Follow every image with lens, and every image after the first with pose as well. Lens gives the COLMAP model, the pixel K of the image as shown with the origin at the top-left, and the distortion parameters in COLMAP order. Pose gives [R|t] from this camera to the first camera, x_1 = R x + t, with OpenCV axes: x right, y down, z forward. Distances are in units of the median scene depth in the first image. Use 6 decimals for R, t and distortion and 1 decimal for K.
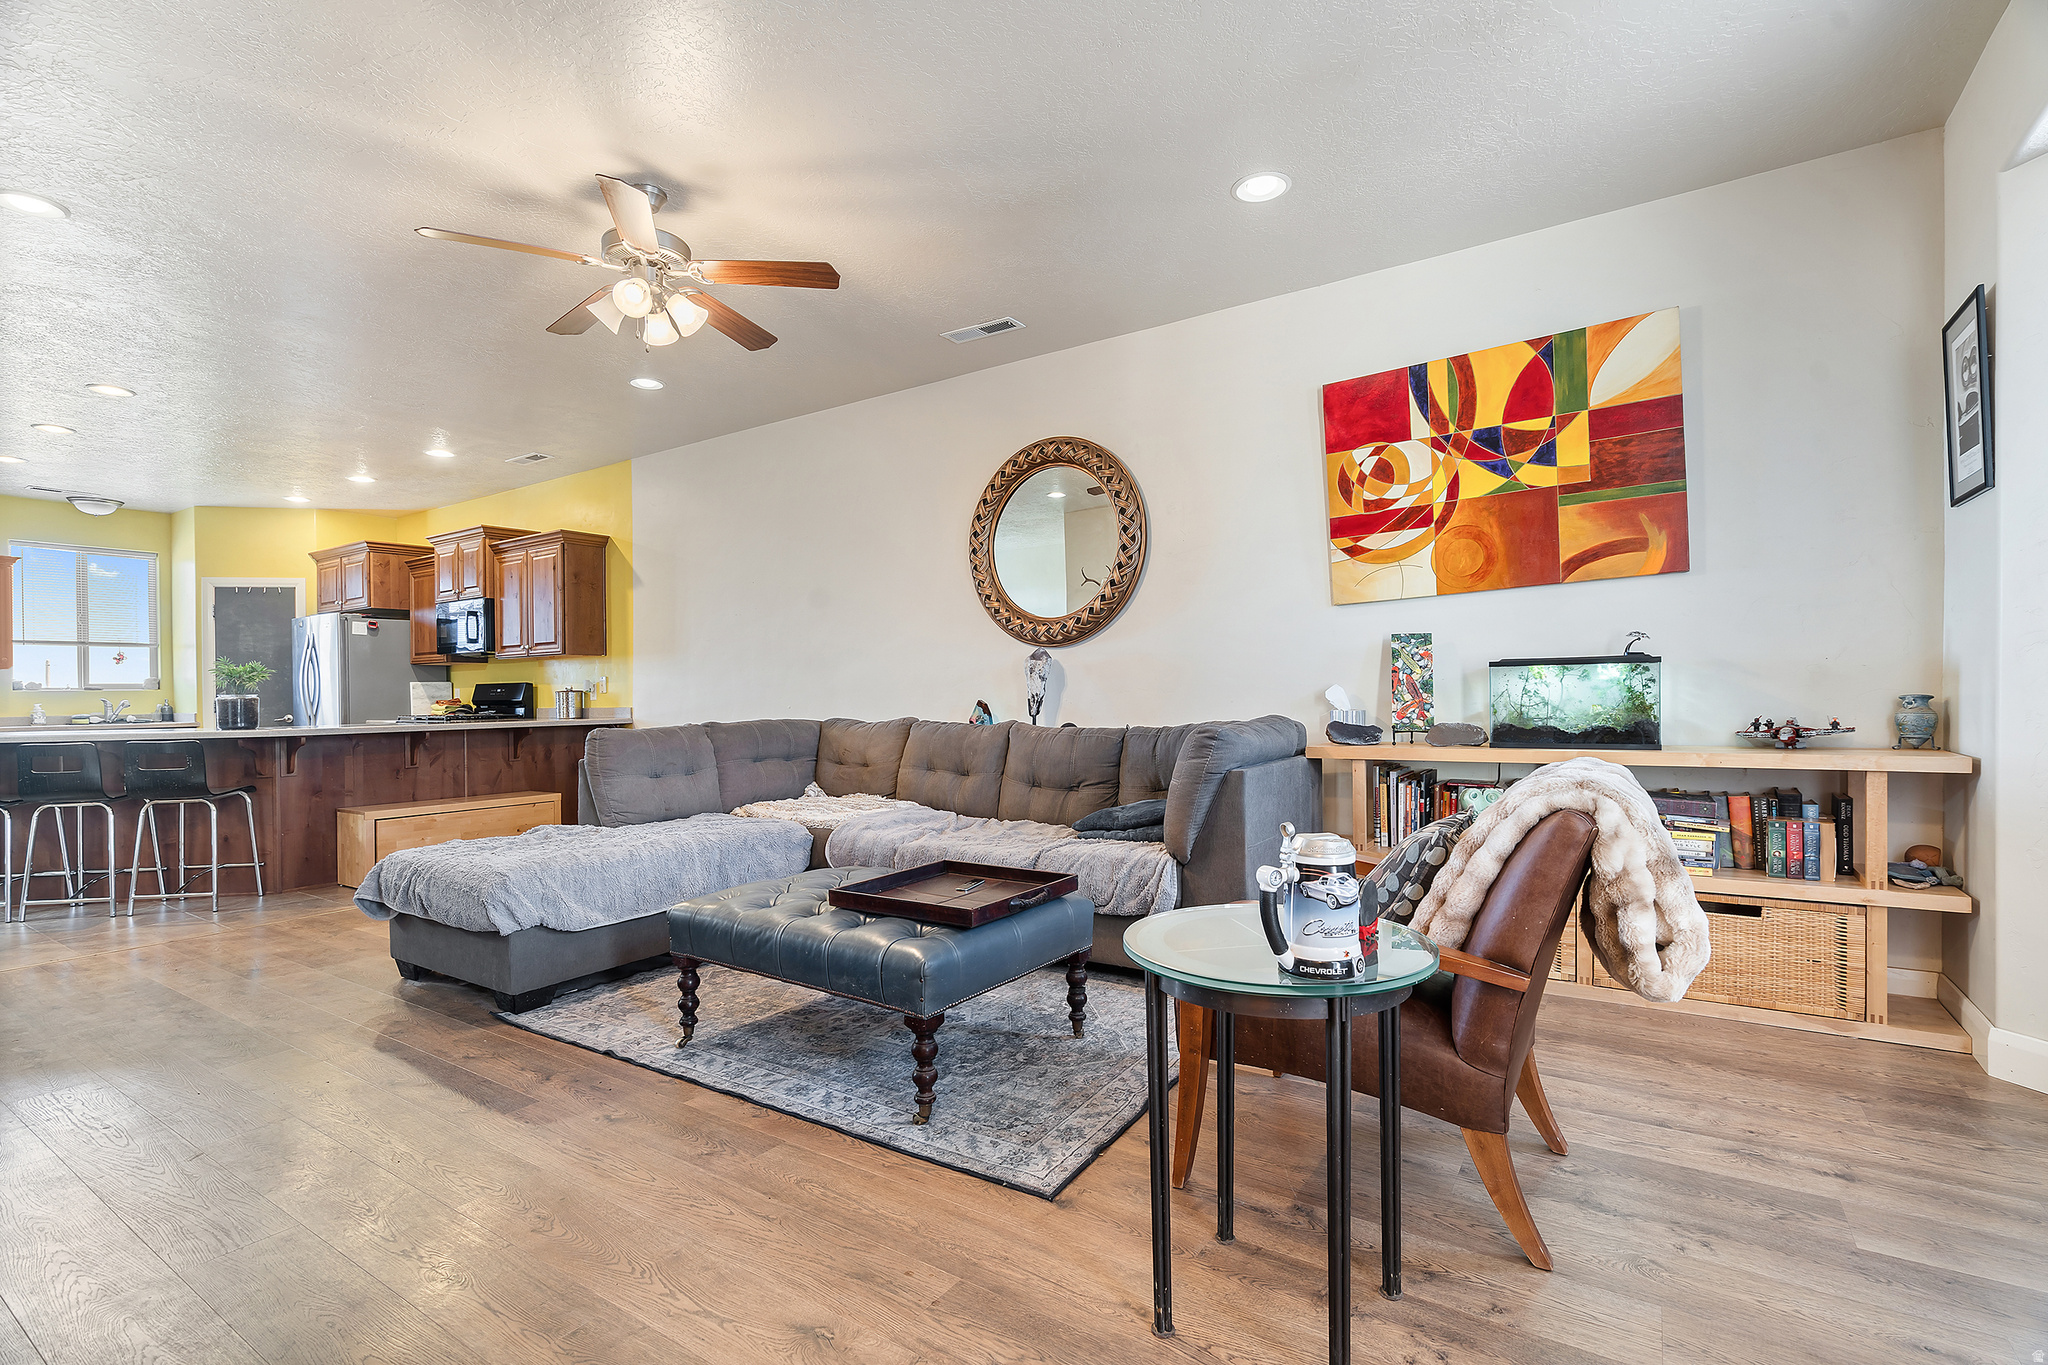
lens RADIAL K [[925.9, 0, 1024.0], [0, 925.9, 682.5], [0, 0, 1]] dist [0.000177, 0.000118]
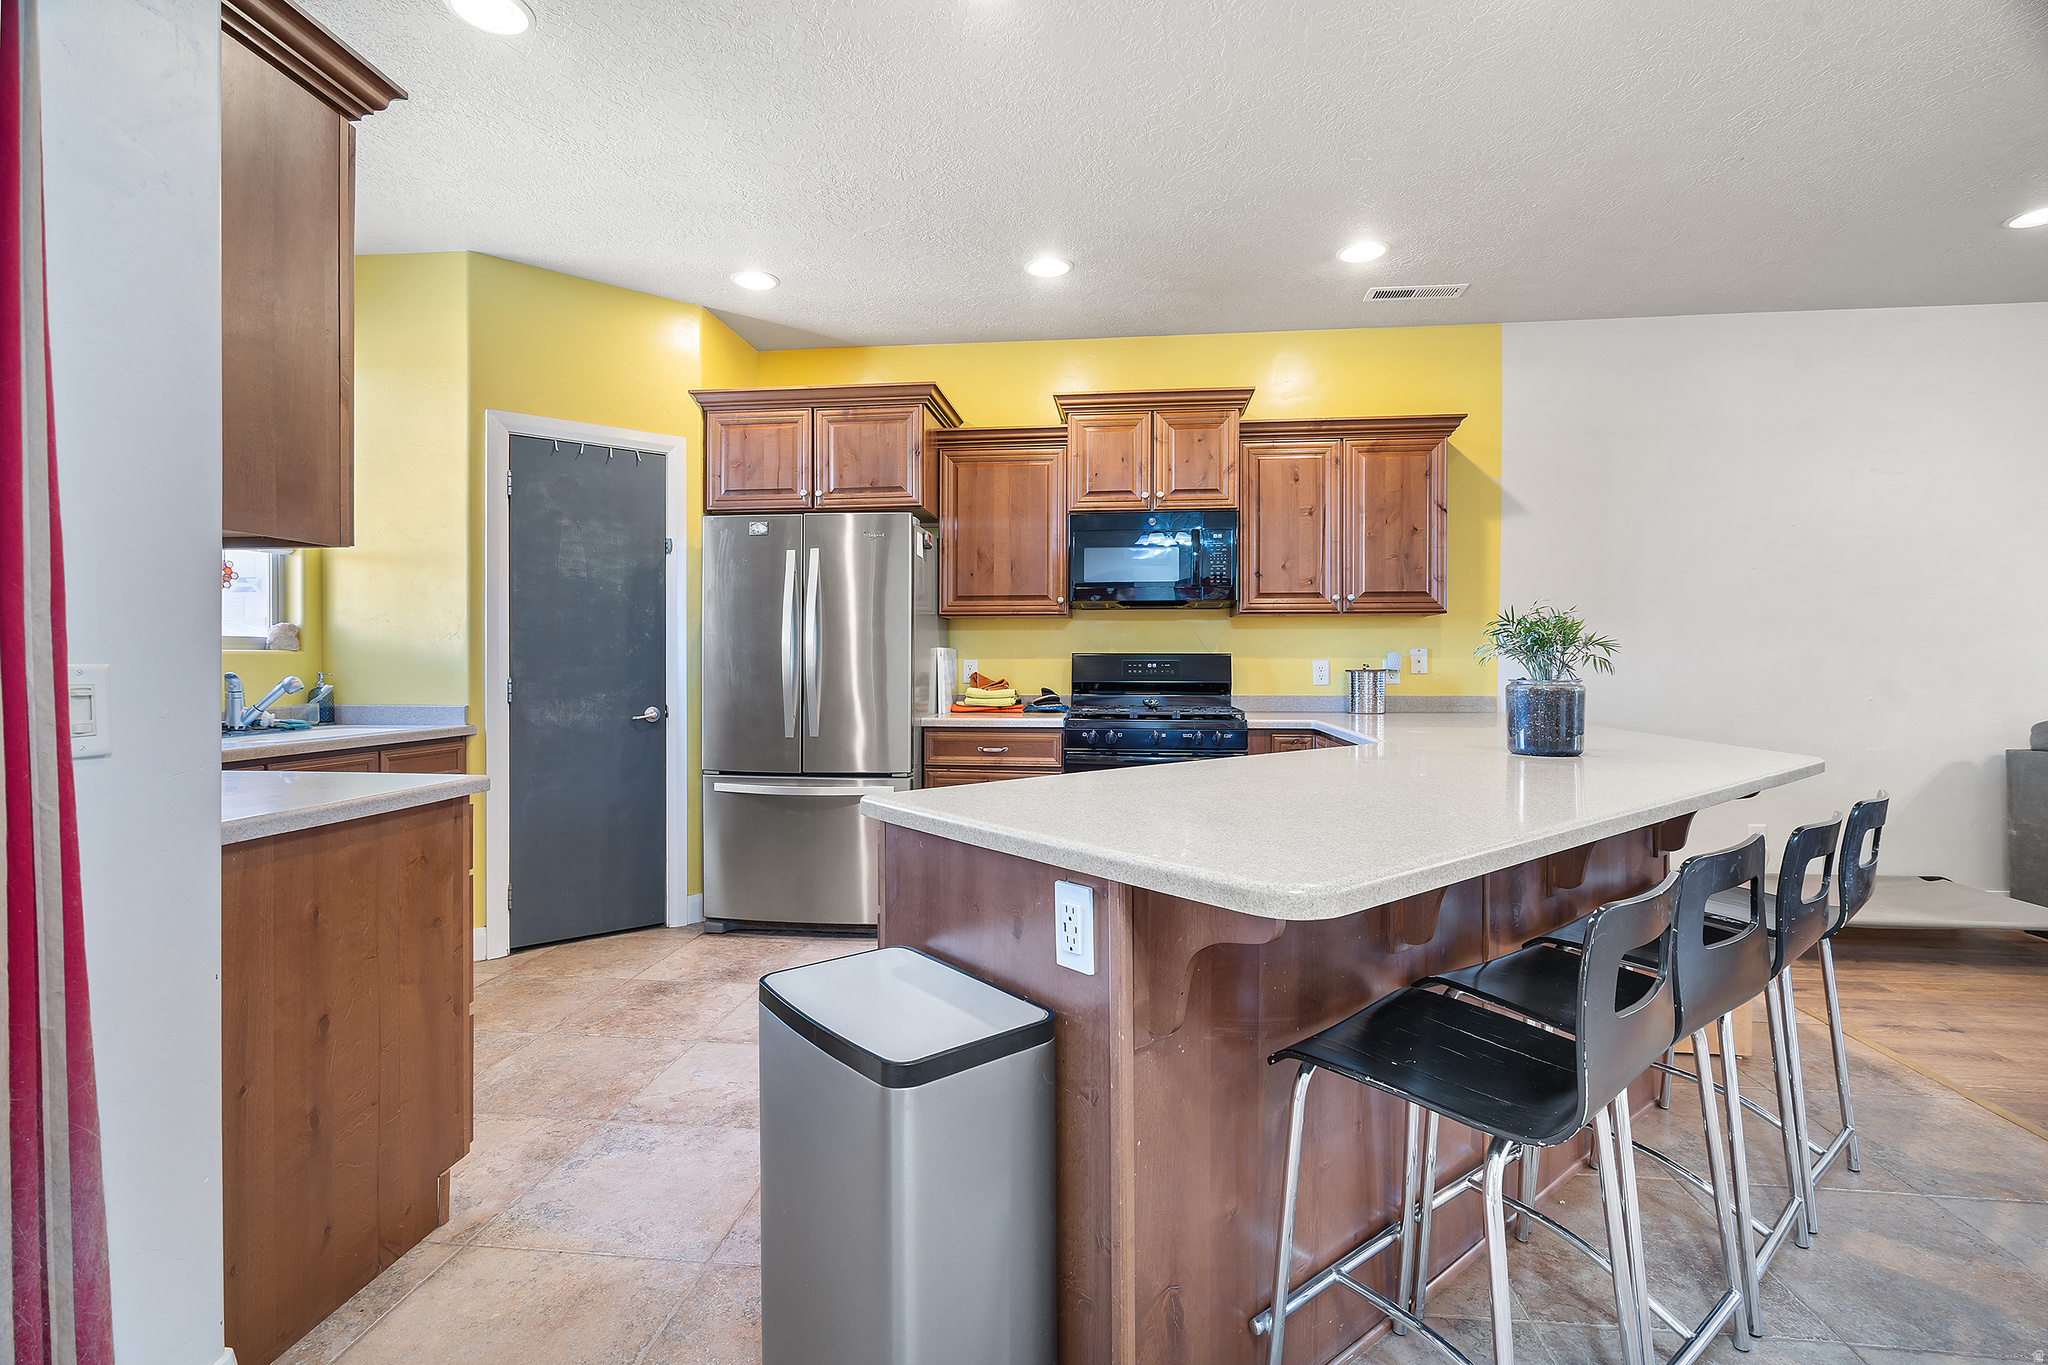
lens RADIAL K [[933.1, 0, 1025.7], [0, 933.1, 649.9], [0, 0, 1]] dist [-0.001562, 0.000044]
pose [[0.892327, 0.018564, 0.451007, -0.855560], [-0.019648, 0.999804, -0.002279, 0.001507], [-0.450961, -0.006827, 0.892517, 0.464311]]
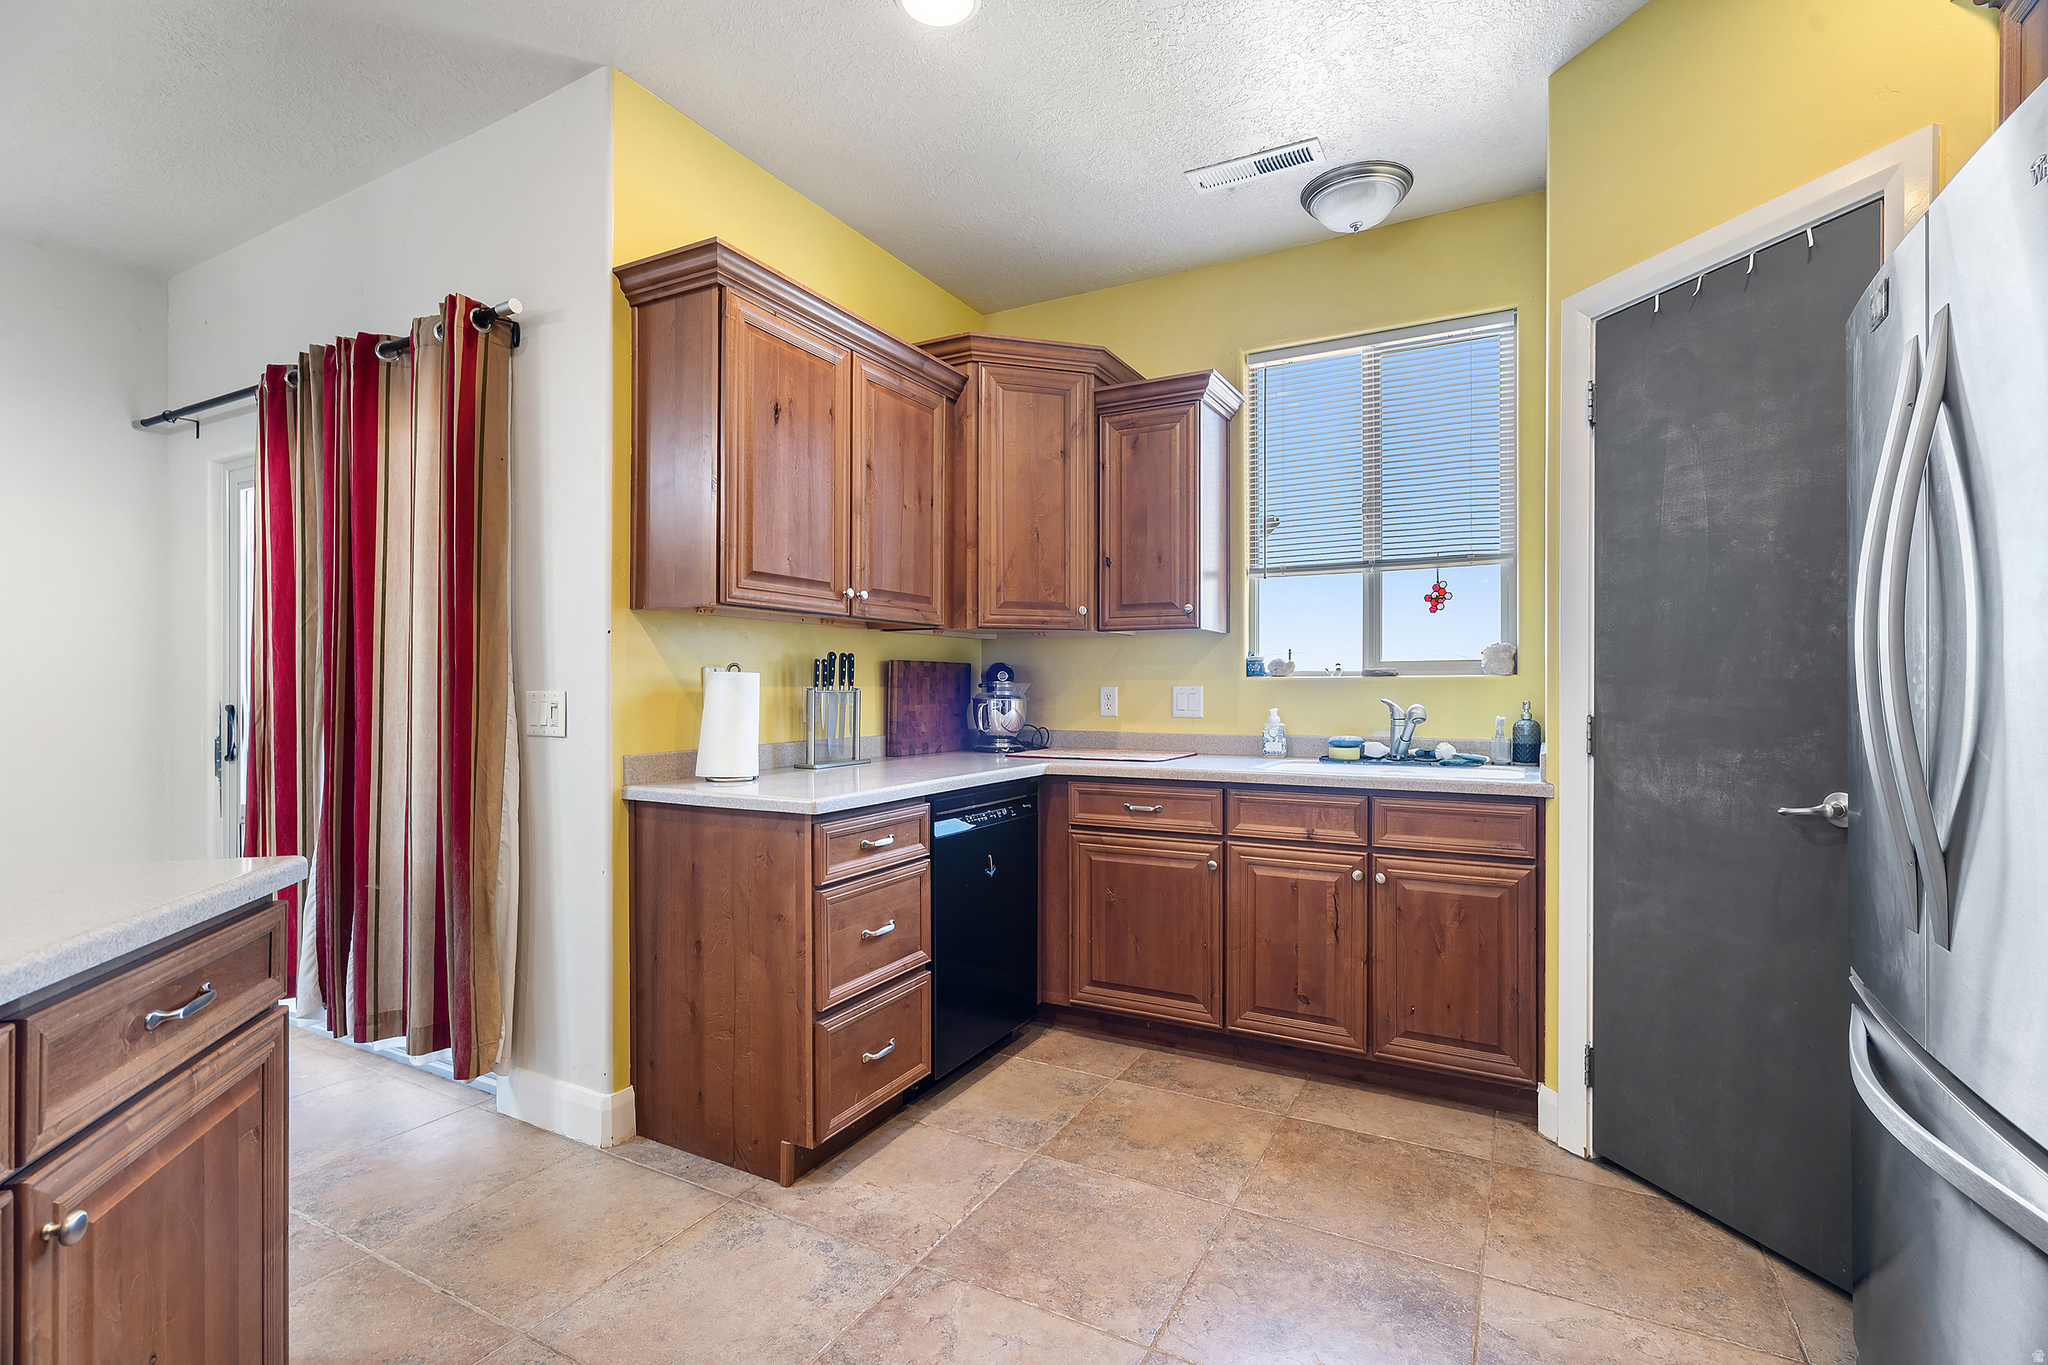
lens RADIAL K [[925.9, 0, 1024.0], [0, 925.9, 682.5], [0, 0, 1]] dist [0.000177, 0.000118]
pose [[0.082996, 0.010608, -0.996493, -0.601675], [0.018775, 0.999749, 0.012206, 0.002686], [0.996373, -0.019722, 0.082776, 0.799487]]
